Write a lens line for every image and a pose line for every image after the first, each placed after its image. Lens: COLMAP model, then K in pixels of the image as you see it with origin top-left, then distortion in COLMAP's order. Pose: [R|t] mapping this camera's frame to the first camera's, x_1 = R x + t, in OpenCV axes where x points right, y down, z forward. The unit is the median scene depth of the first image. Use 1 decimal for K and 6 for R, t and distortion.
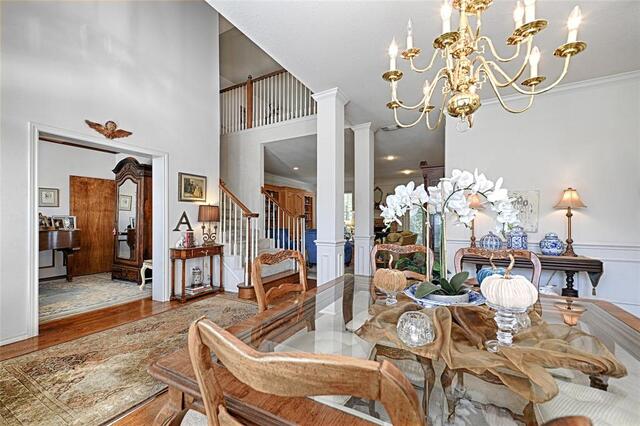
lens RADIAL K [[265.3, 0, 321.9], [0, 265.3, 217.7], [0, 0, 1]] dist [0.010582, 0.000144]
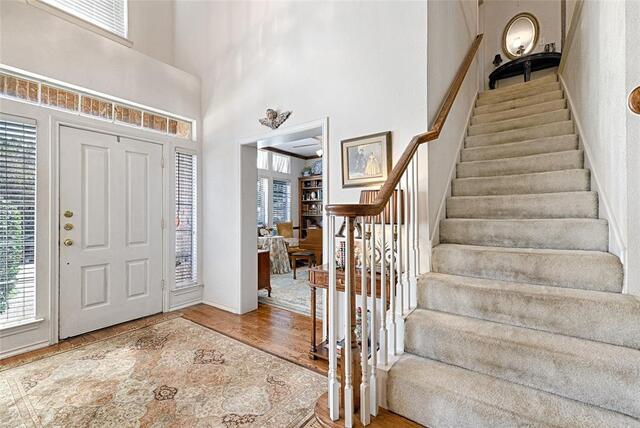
lens RADIAL K [[274.5, 0, 321.7], [0, 274.5, 213.5], [0, 0, 1]] dist [0.004590, 0.000044]
pose [[-0.112527, -0.002168, -0.993646, 0.106506], [0.018405, 0.999822, -0.004265, -0.004213], [0.993478, -0.018768, -0.112467, 1.240654]]
